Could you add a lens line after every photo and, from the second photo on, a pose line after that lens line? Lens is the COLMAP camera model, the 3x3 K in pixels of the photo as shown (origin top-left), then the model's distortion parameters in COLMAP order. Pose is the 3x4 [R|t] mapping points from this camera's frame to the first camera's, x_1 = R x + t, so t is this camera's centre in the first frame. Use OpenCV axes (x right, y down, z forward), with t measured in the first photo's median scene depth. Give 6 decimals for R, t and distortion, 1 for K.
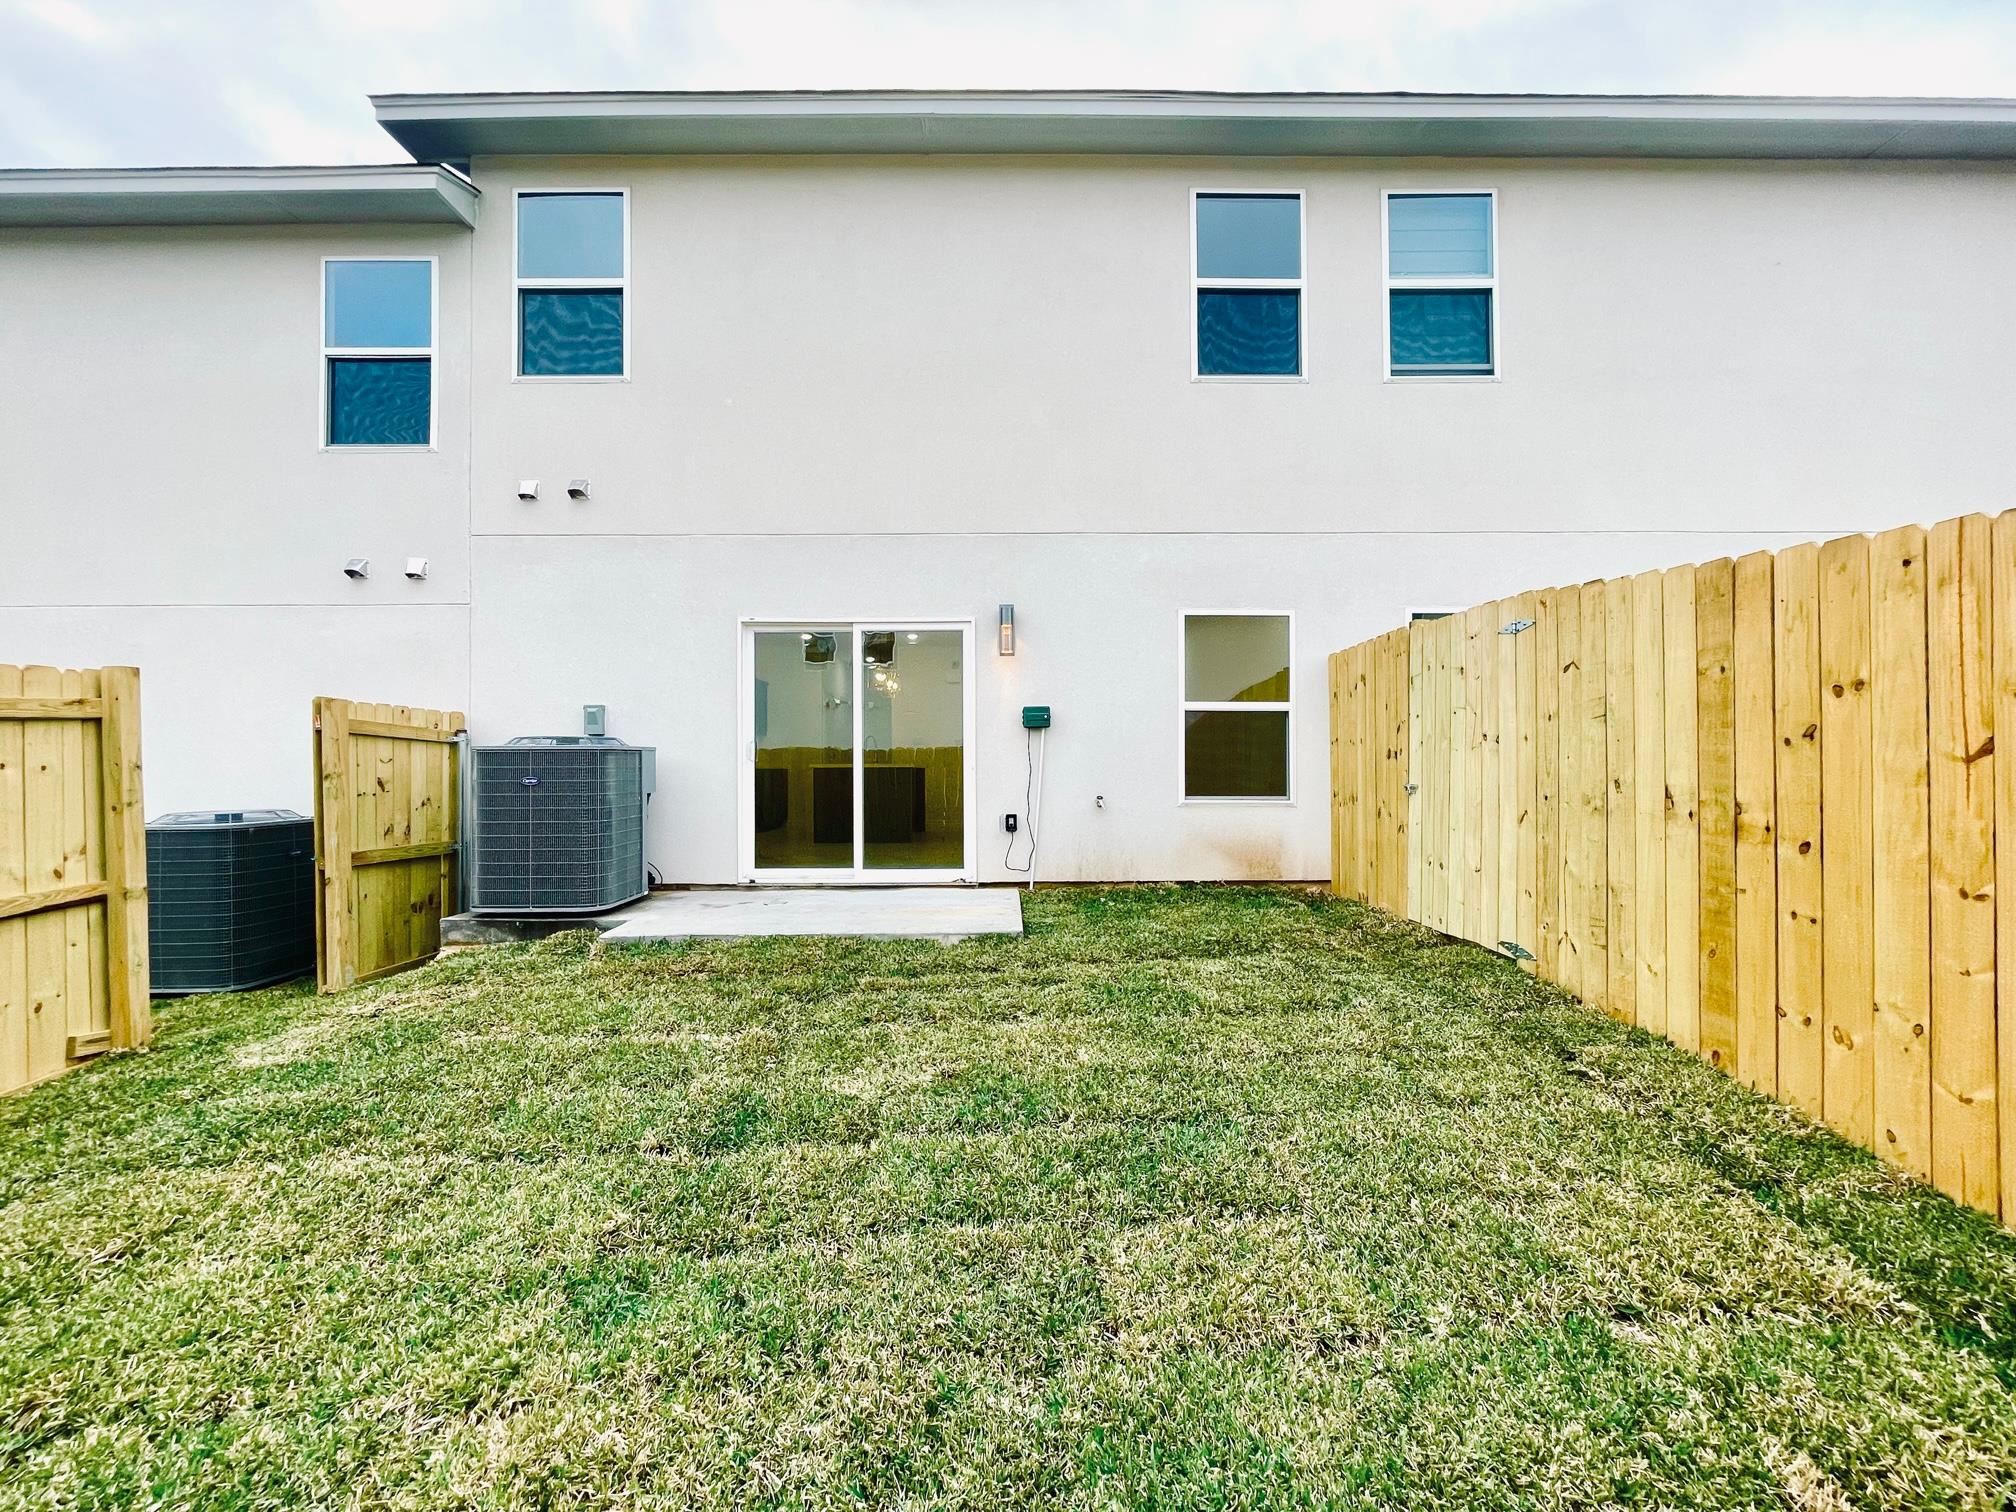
lens RADIAL K [[810.3, 0, 1012.2], [0, 810.3, 755.8], [0, 0, 1]] dist [-0.003639, 0.000151]
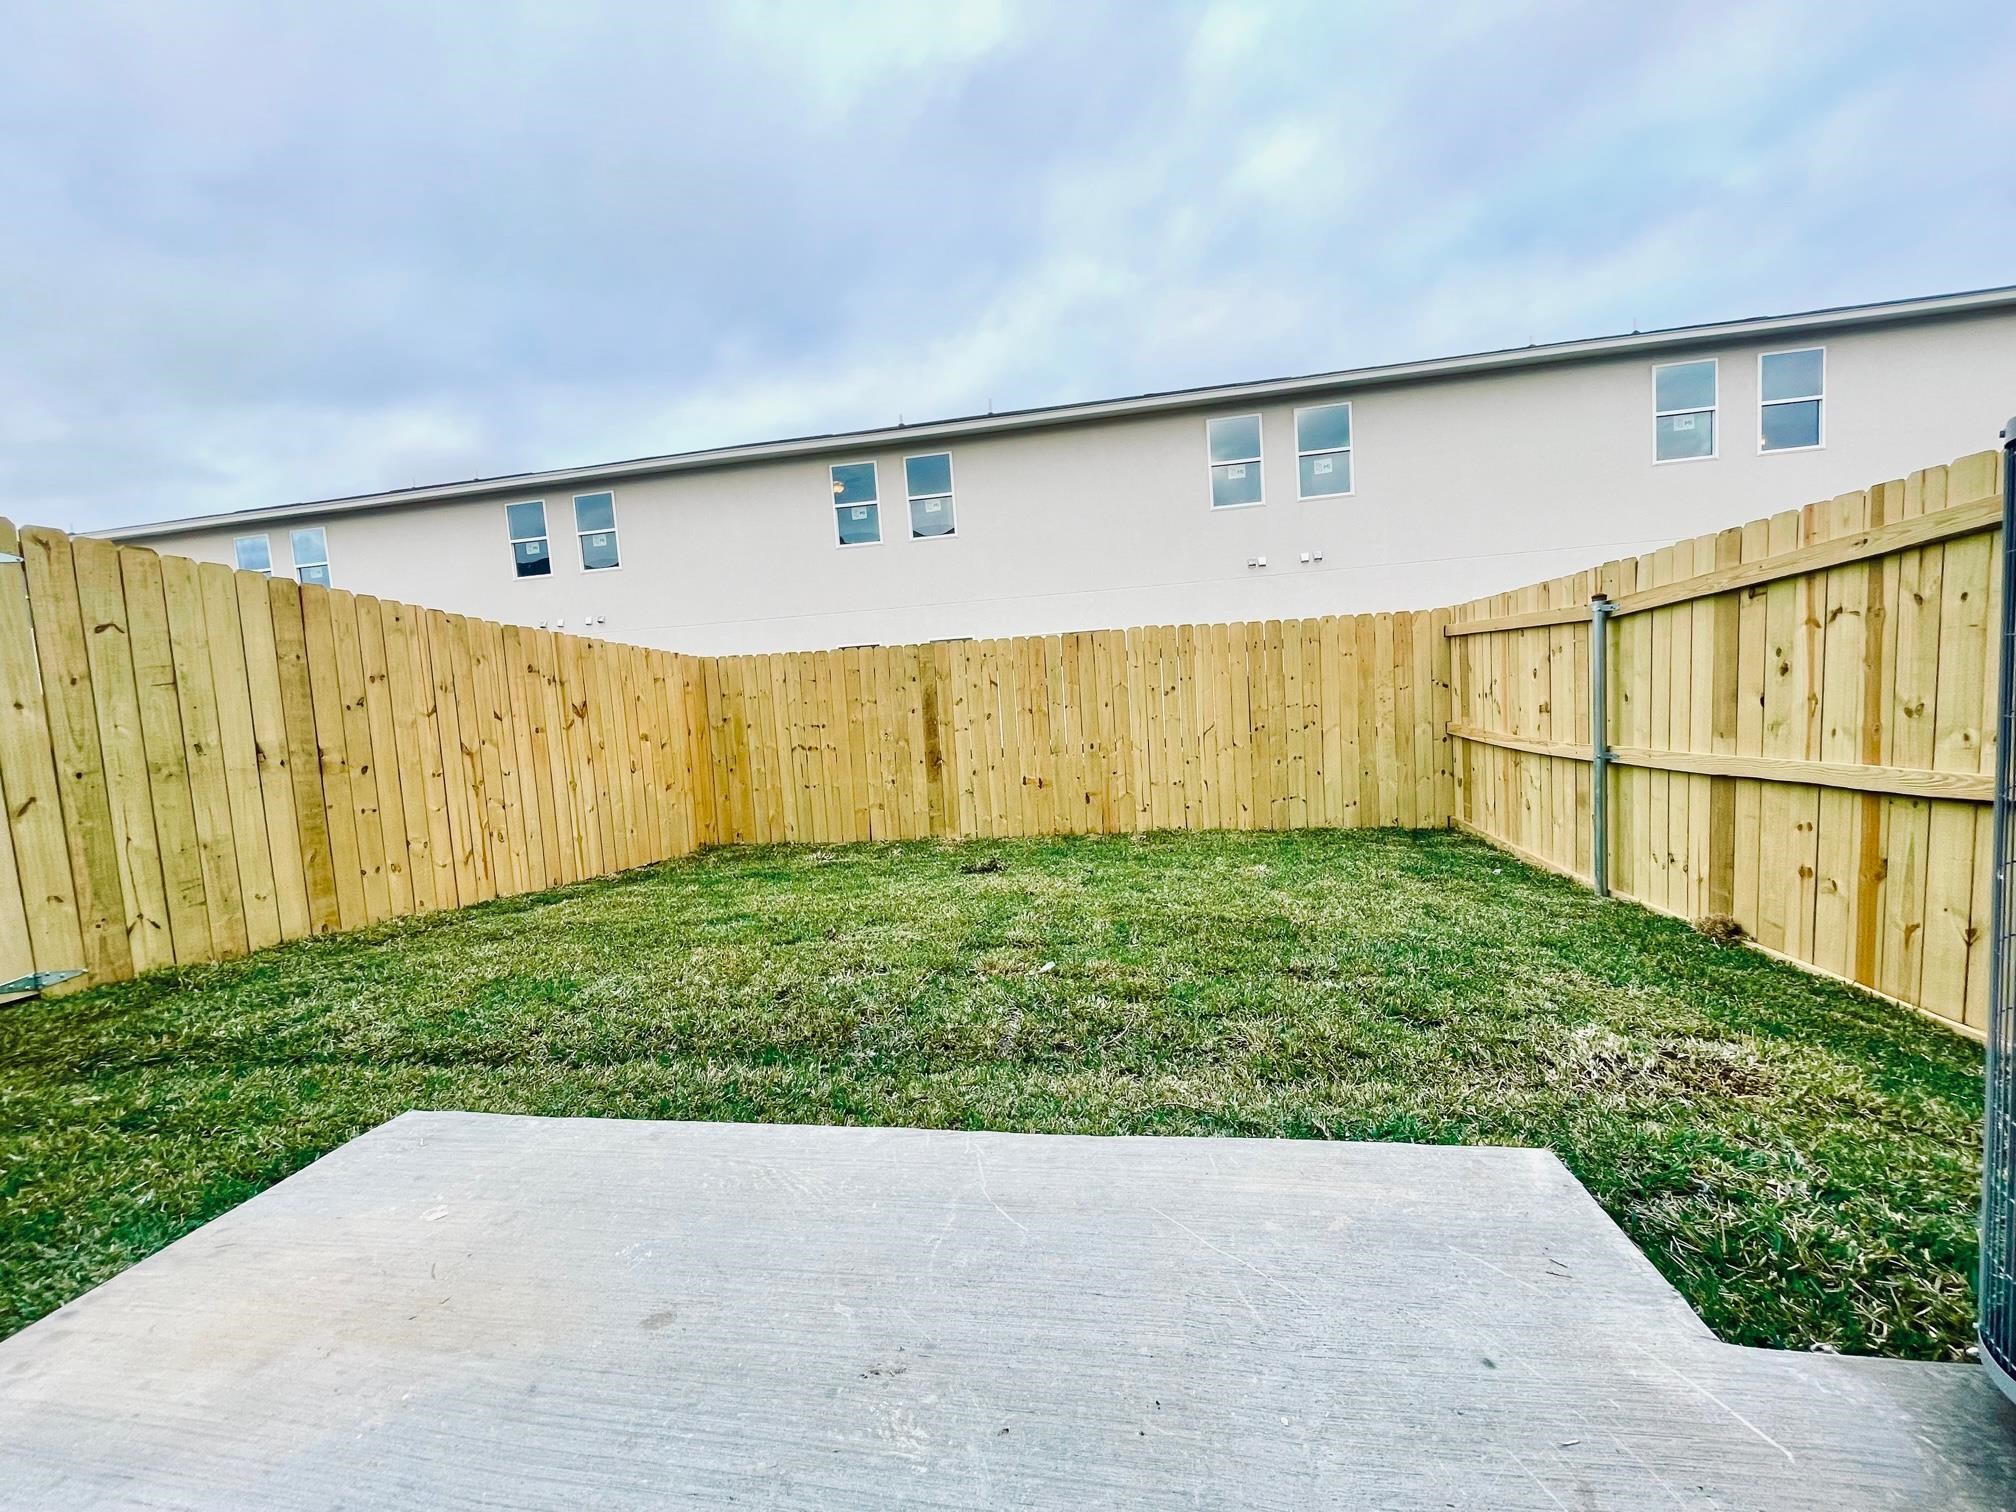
lens RADIAL K [[810.3, 0, 1006.7], [0, 810.3, 759.0], [0, 0, 1]] dist [-0.003639, 0.000151]
pose [[-0.979165, 0.052335, 0.196208, -0.344311], [0.068415, 0.994751, 0.076089, 0.027172], [-0.191196, 0.087927, -0.977606, 1.214114]]
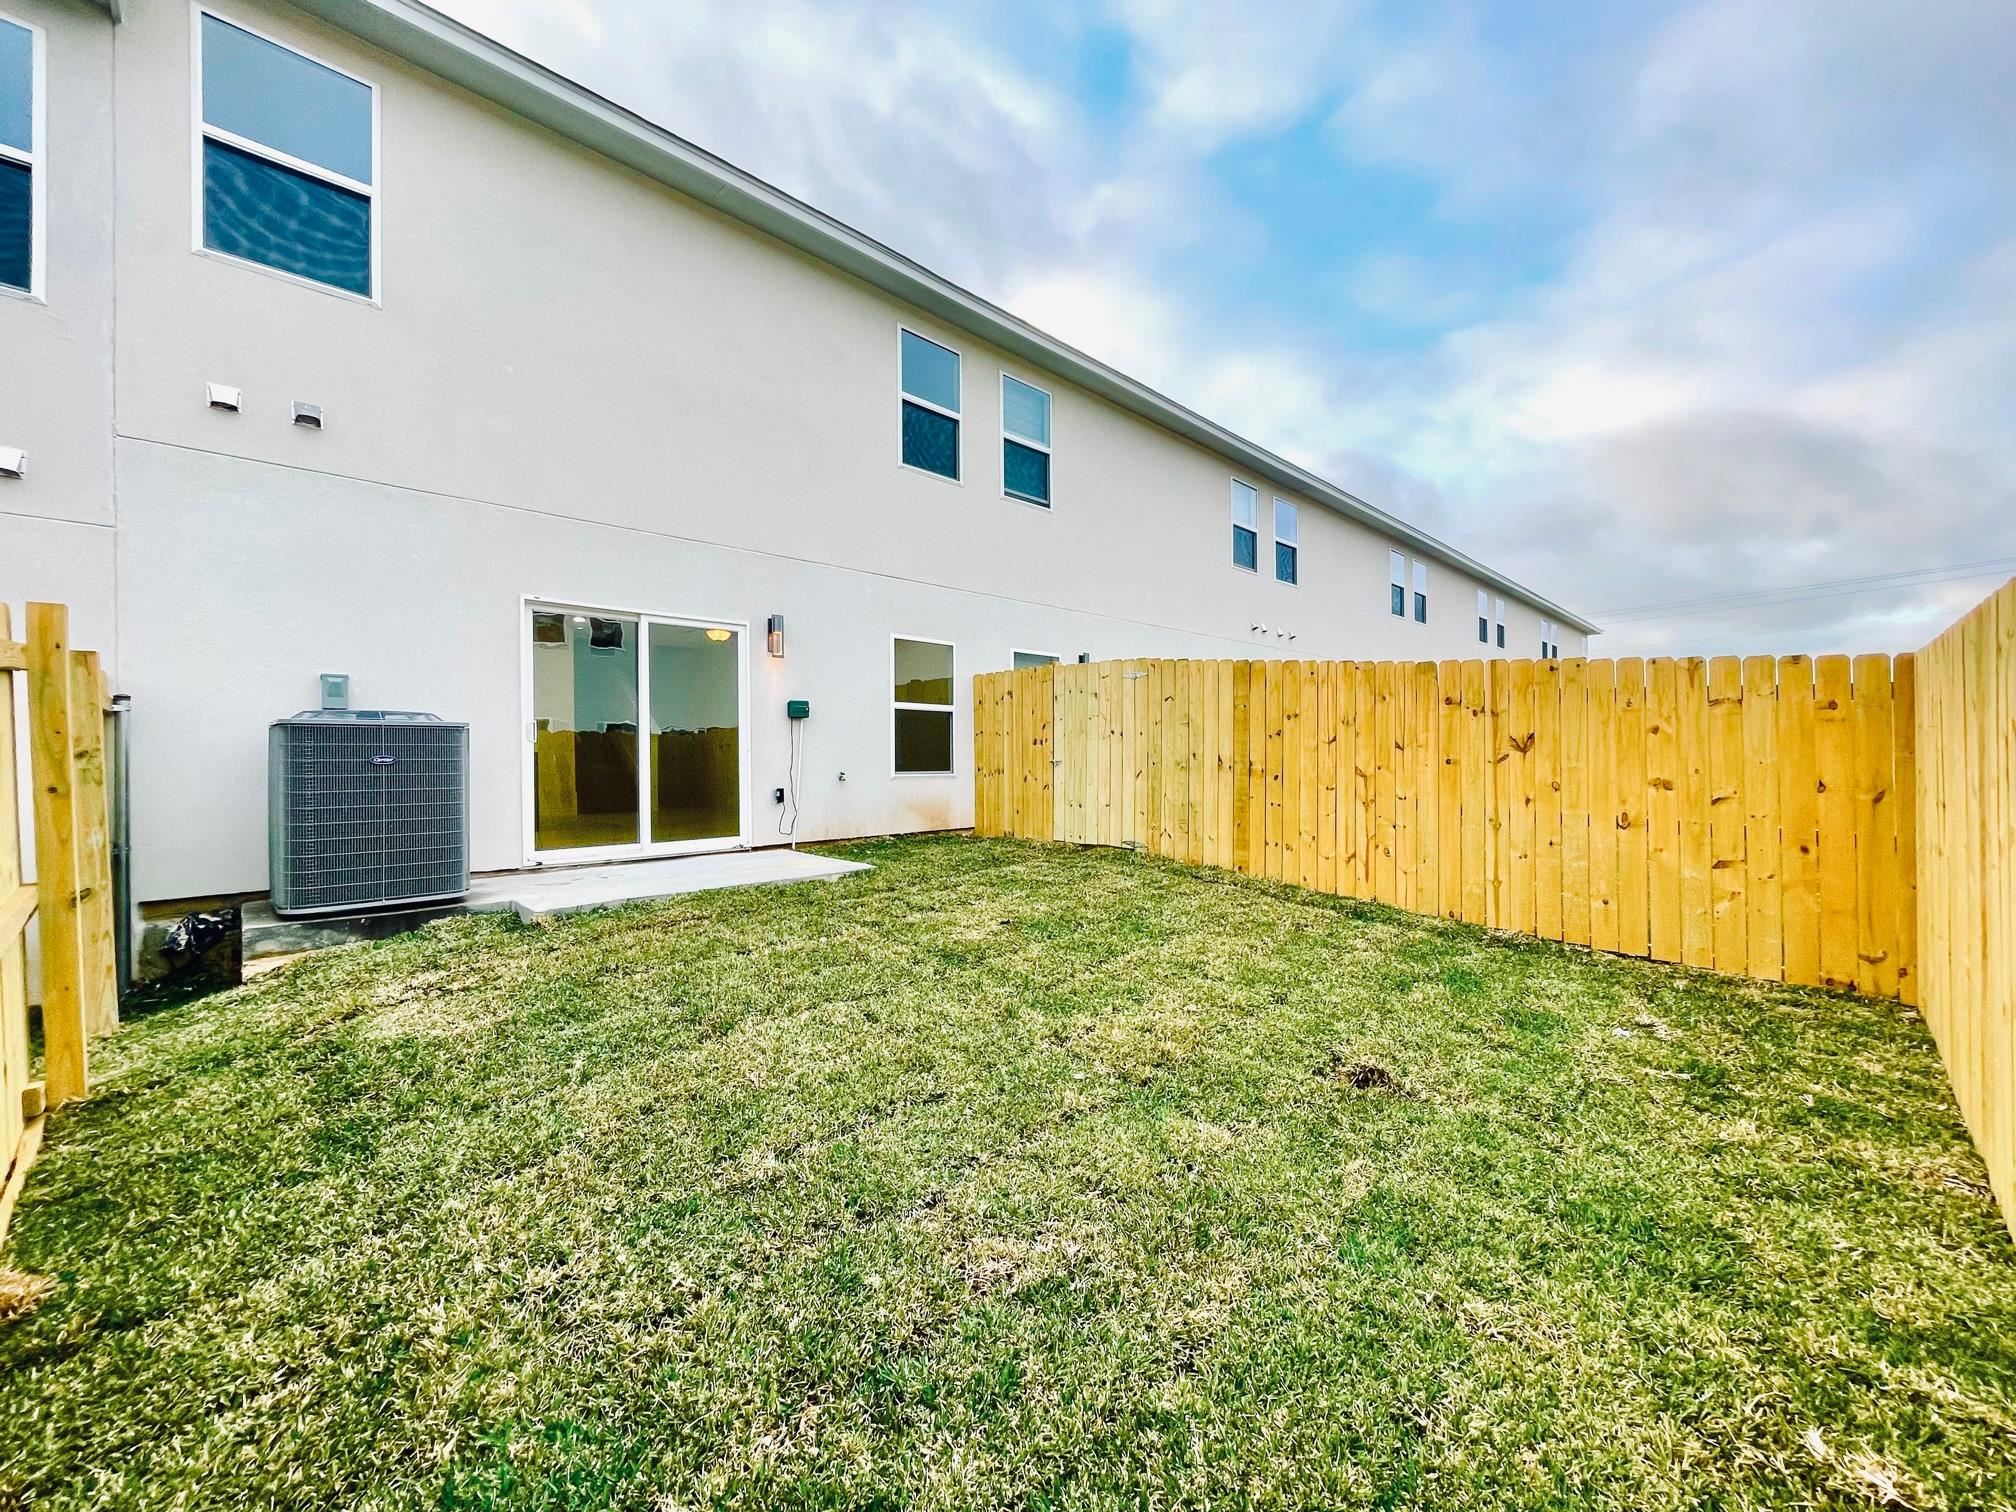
lens RADIAL K [[810.3, 0, 1009.2], [0, 810.3, 753.9], [0, 0, 1]] dist [-0.003639, 0.000151]
pose [[0.716038, 0.001660, 0.698059, -0.725982], [-0.005784, 0.999977, 0.003554, 0.017210], [-0.698037, -0.006583, 0.716032, -0.130532]]
